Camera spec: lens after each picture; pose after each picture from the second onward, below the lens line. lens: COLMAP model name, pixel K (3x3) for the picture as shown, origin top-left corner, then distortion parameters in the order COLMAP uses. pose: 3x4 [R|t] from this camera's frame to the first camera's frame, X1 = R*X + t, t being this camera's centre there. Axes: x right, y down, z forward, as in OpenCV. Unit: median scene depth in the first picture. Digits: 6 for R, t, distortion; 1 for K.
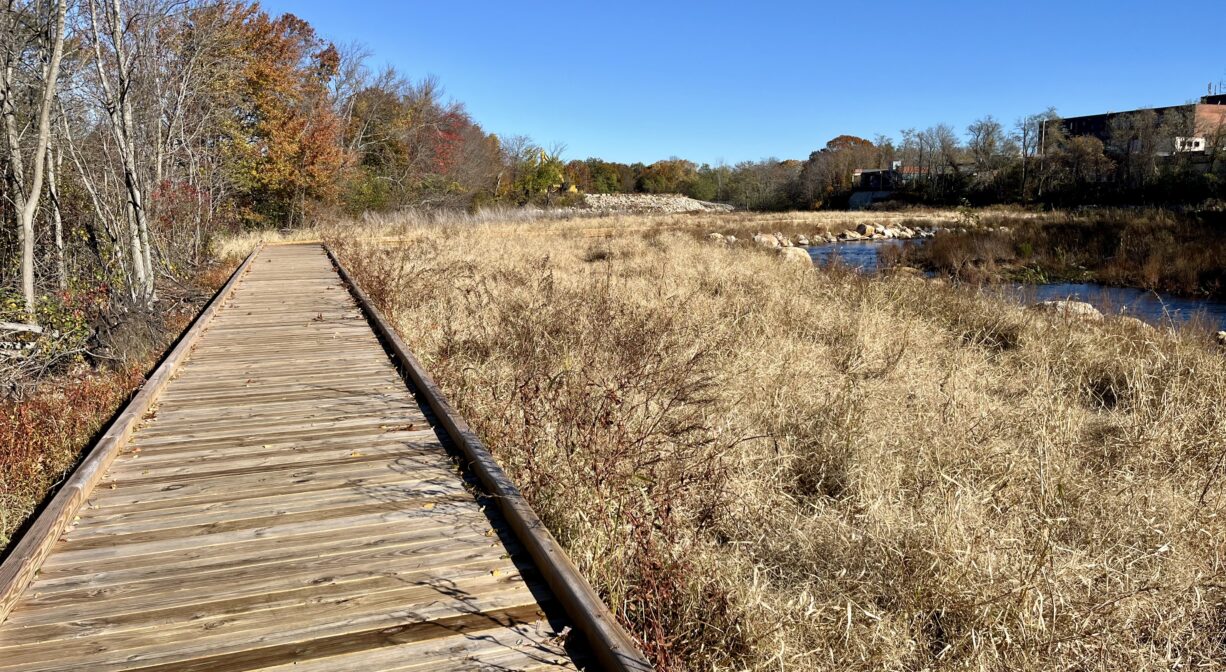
lens RADIAL K [[919.8, 0, 651.1], [0, 919.8, 339.9], [0, 0, 1]] dist [0.009857, 0.001281]
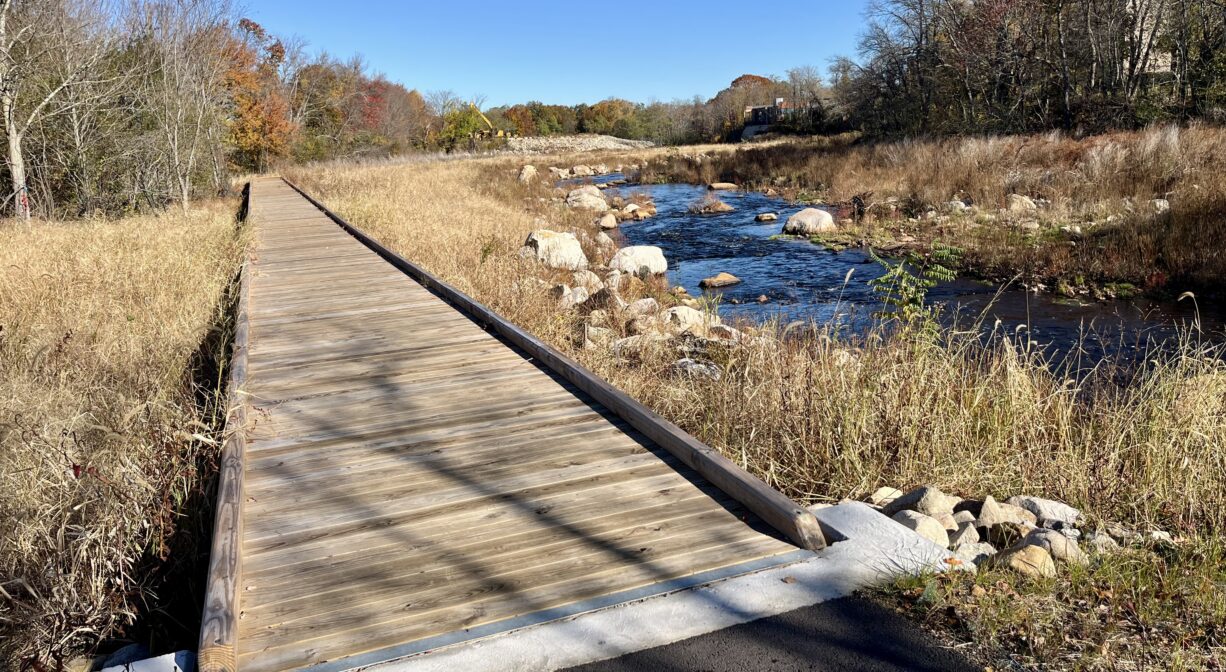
lens RADIAL K [[919.8, 0, 651.1], [0, 919.8, 339.9], [0, 0, 1]] dist [0.009857, 0.001281]
pose [[0.998564, -0.047593, 0.024585, 0.068283], [0.045848, 0.996683, 0.067234, 0.026080], [-0.027703, -0.066011, 0.997434, -0.185386]]
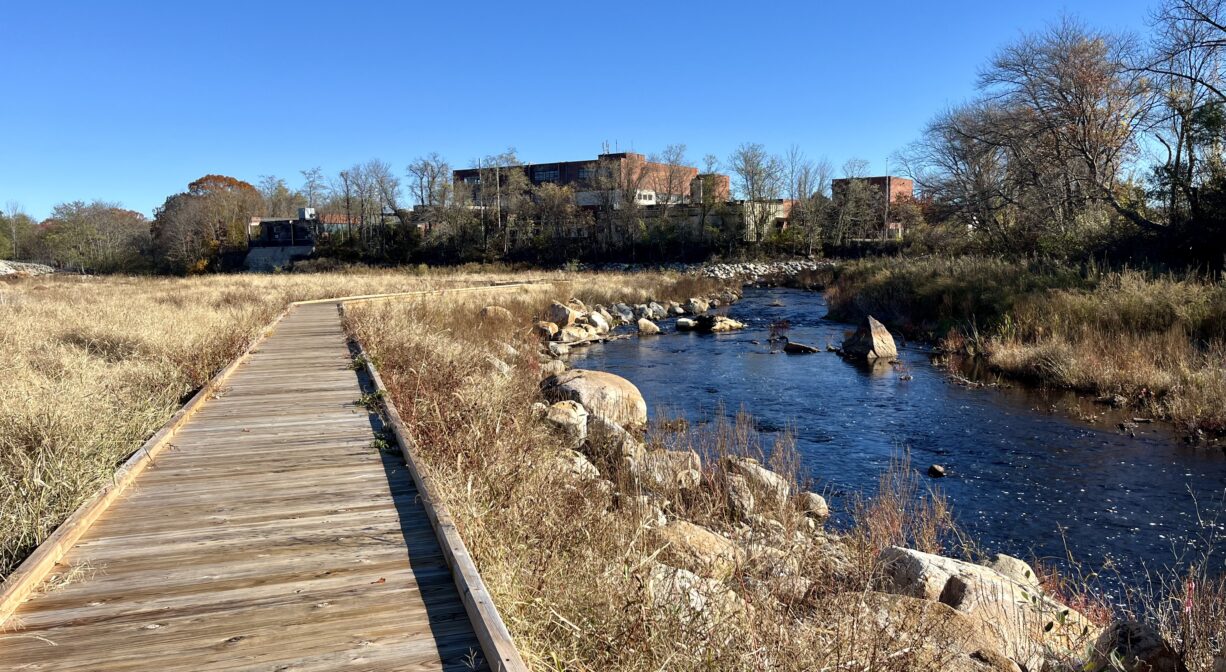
lens RADIAL K [[919.8, 0, 651.1], [0, 919.8, 339.9], [0, 0, 1]] dist [0.009857, 0.001281]
pose [[0.772005, -0.065107, 0.632273, -0.007941], [0.101031, 0.994663, -0.020936, -0.042473], [-0.627536, 0.080042, 0.774462, 0.252898]]
